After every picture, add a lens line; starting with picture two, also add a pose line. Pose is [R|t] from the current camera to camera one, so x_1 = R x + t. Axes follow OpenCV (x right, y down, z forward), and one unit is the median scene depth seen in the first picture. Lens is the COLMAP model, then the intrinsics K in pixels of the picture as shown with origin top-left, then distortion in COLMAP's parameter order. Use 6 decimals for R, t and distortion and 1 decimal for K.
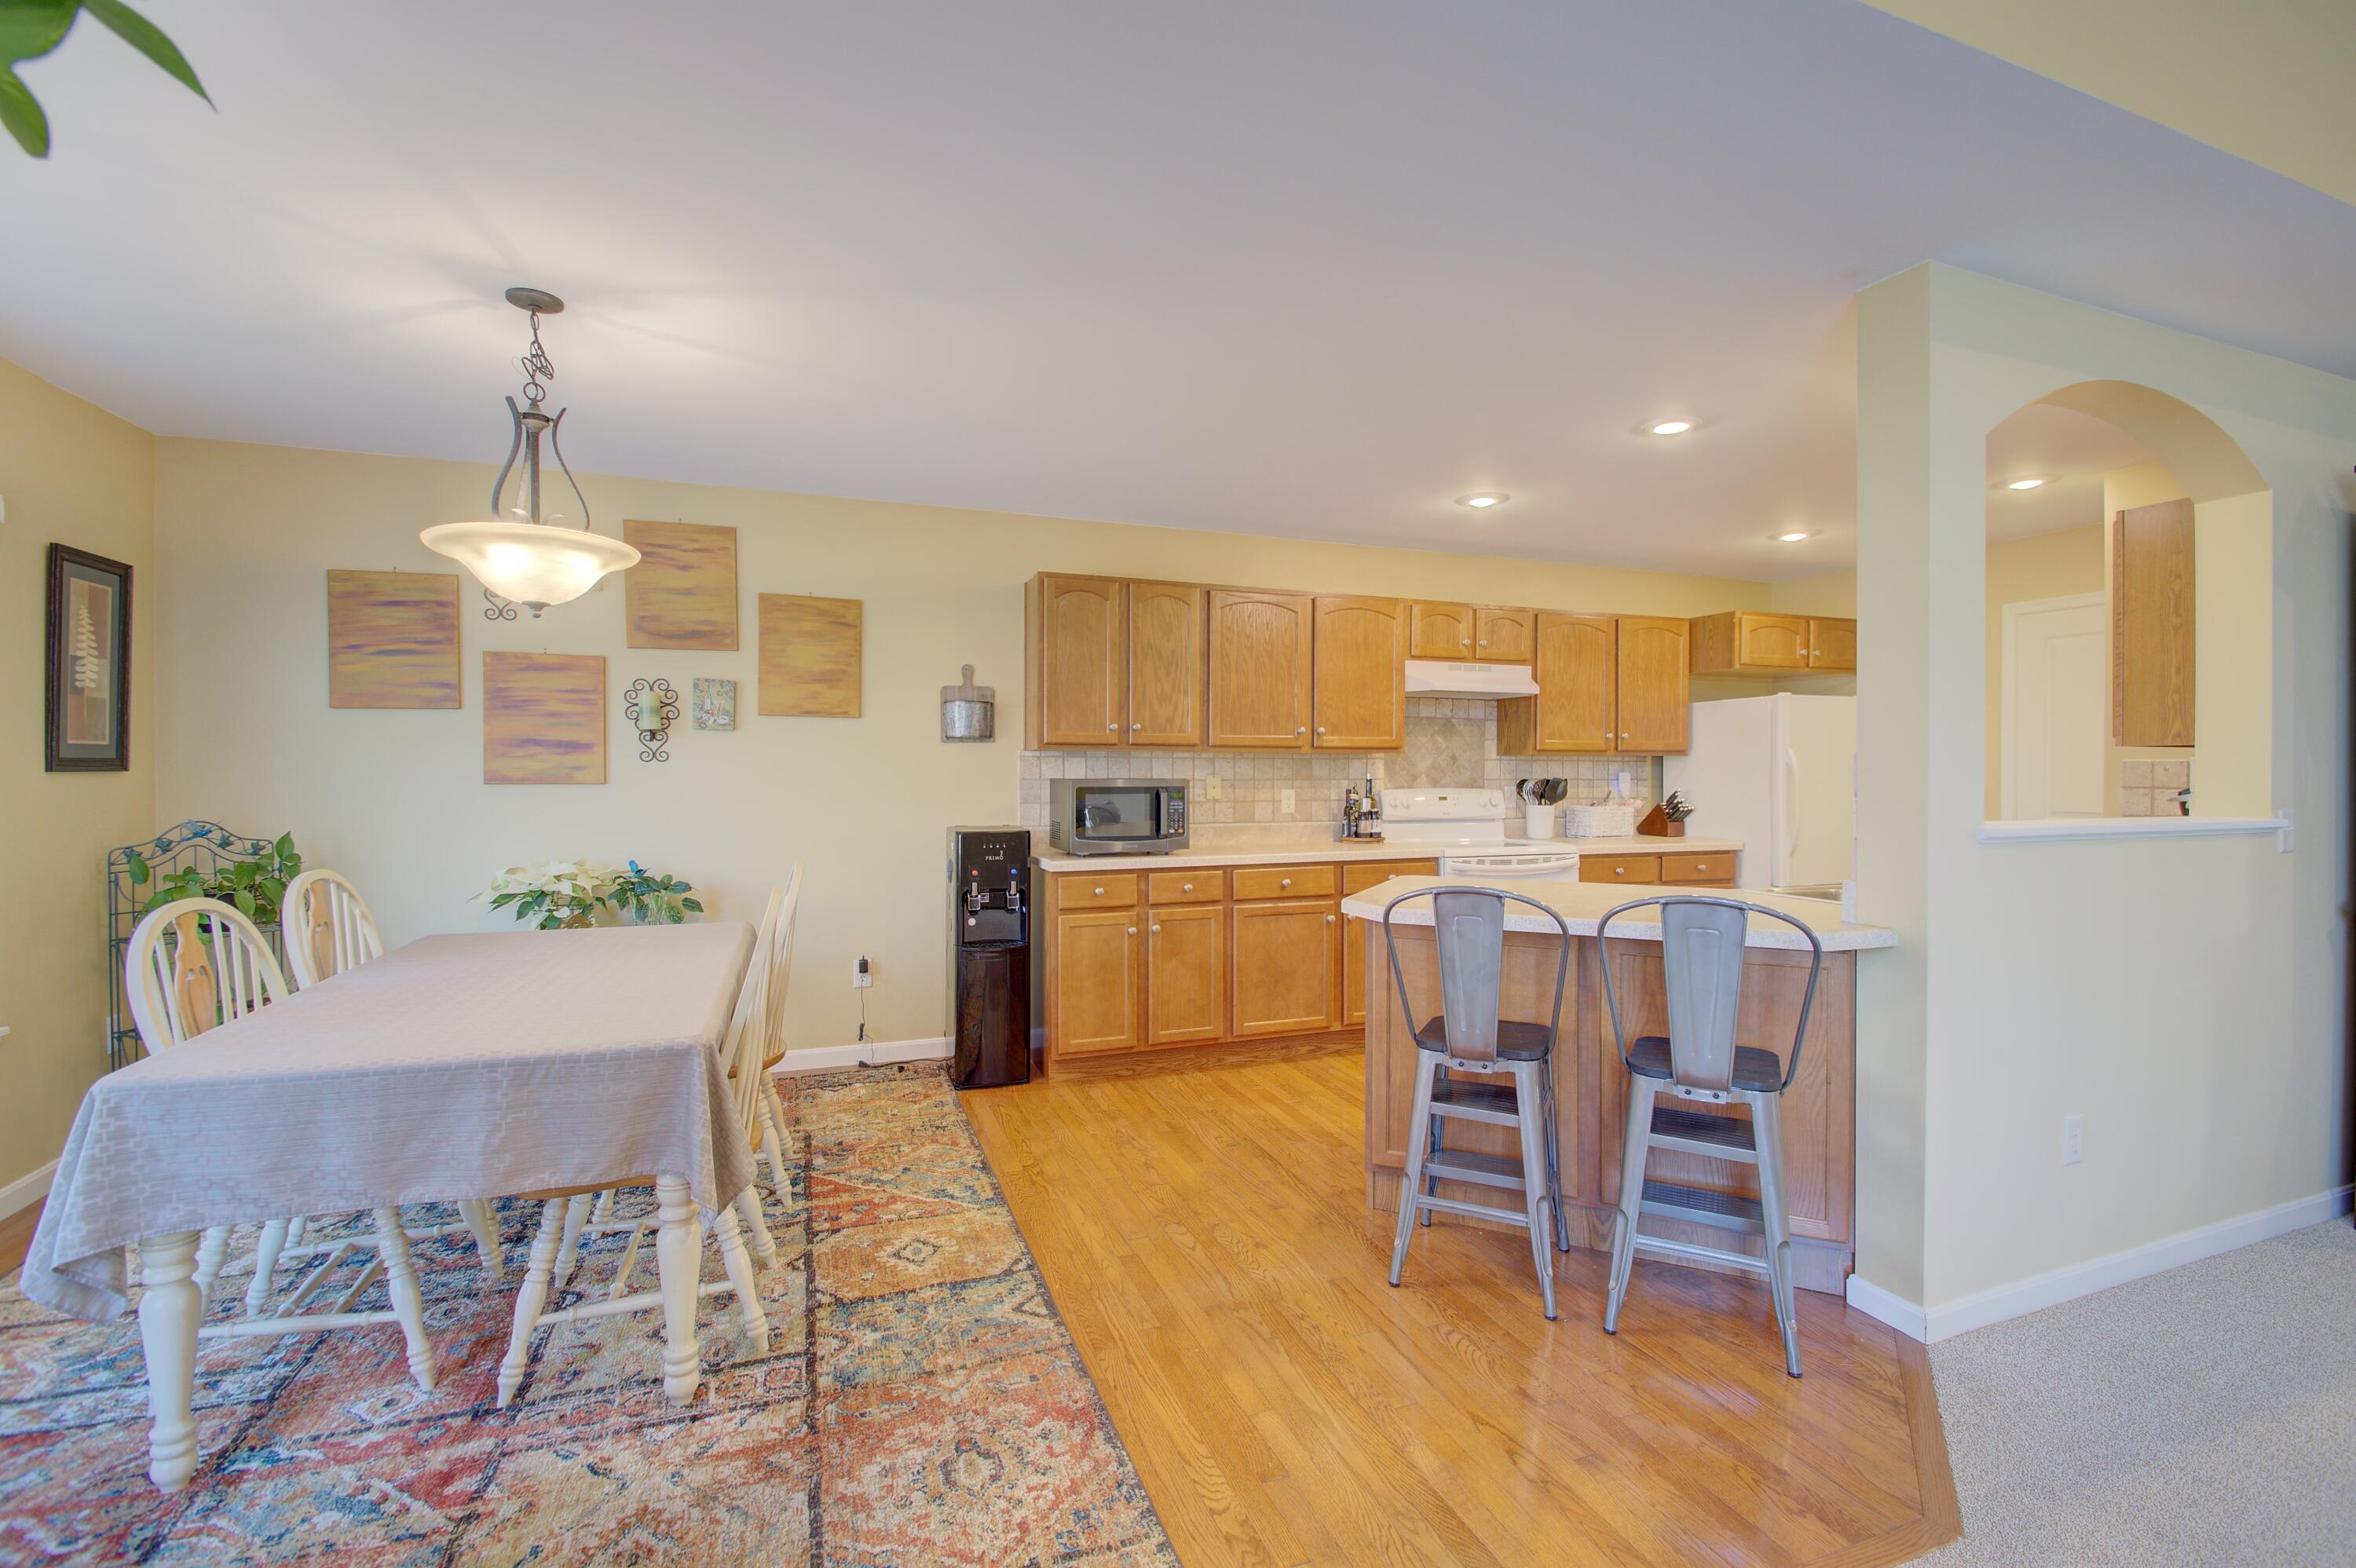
lens RADIAL K [[1025.7, 0, 1189.4], [0, 1025.7, 774.1], [0, 0, 1]] dist [0.015345, -0.016269]
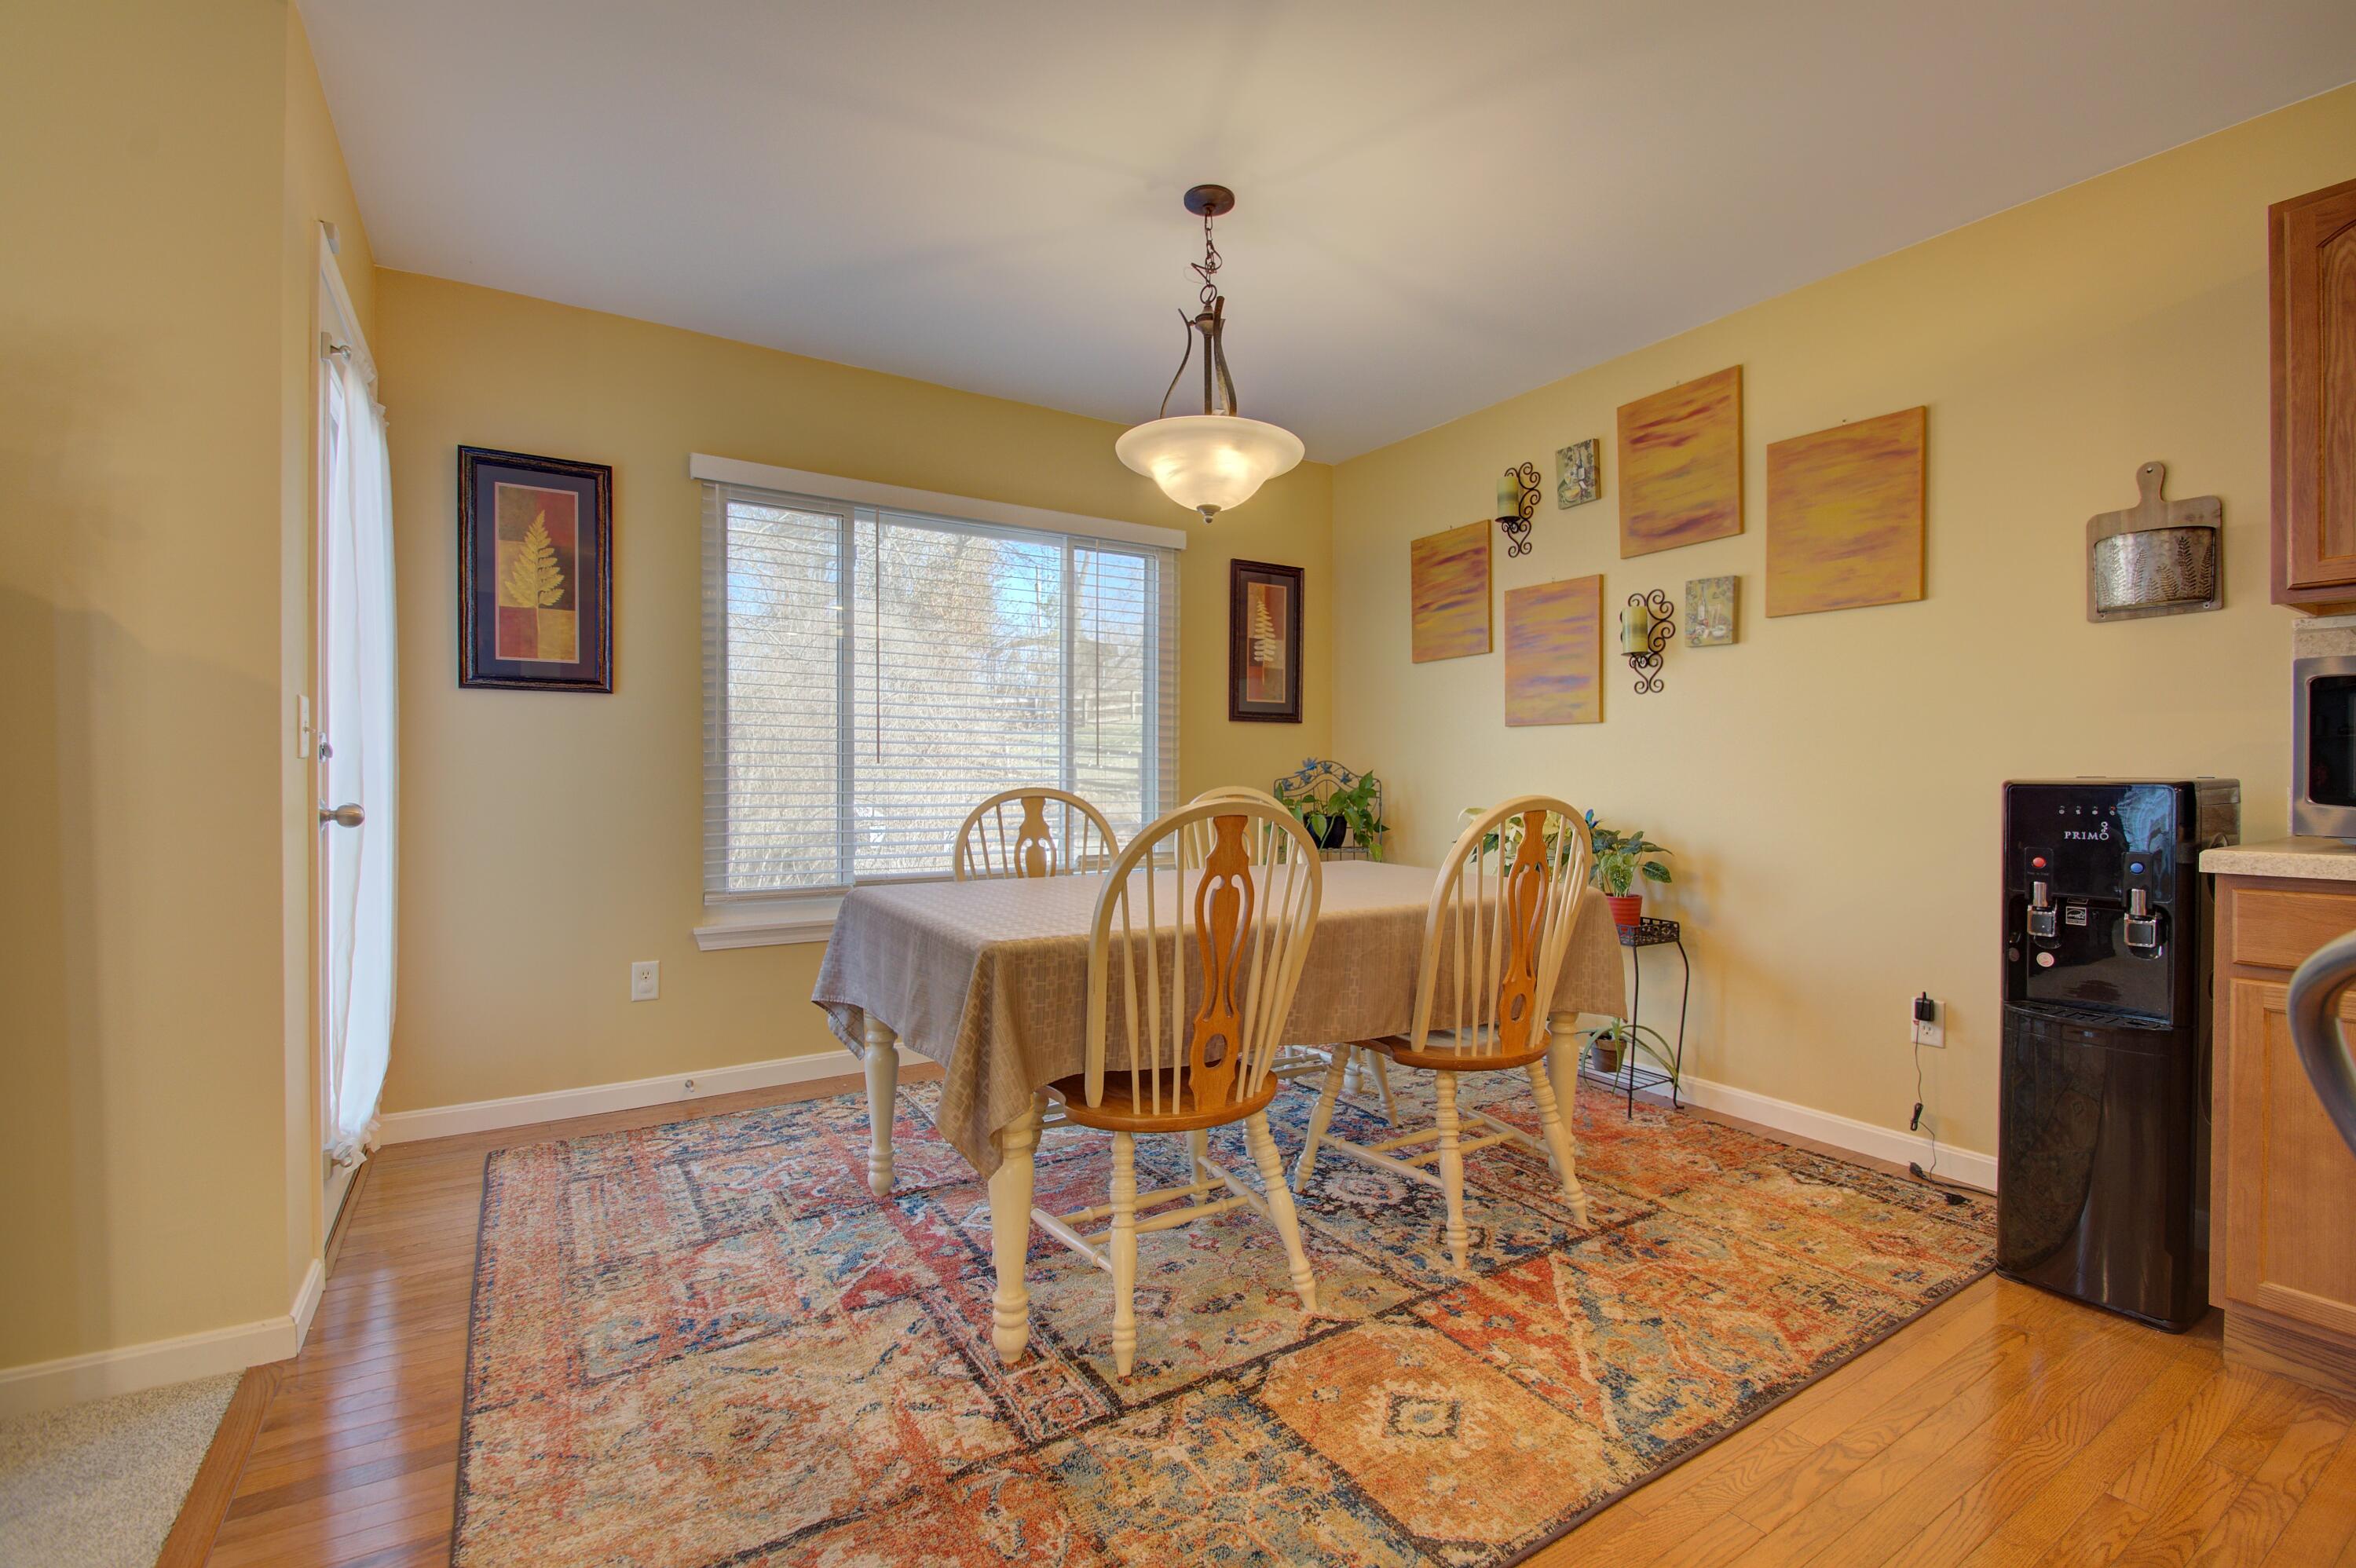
lens RADIAL K [[1025.7, 0, 1189.4], [0, 1025.7, 774.1], [0, 0, 1]] dist [0.015345, -0.016269]
pose [[0.204069, -0.001119, -0.978956, 0.213174], [-0.006228, 0.999978, -0.002442, 0.060093], [0.978937, 0.006595, 0.204057, 0.516602]]
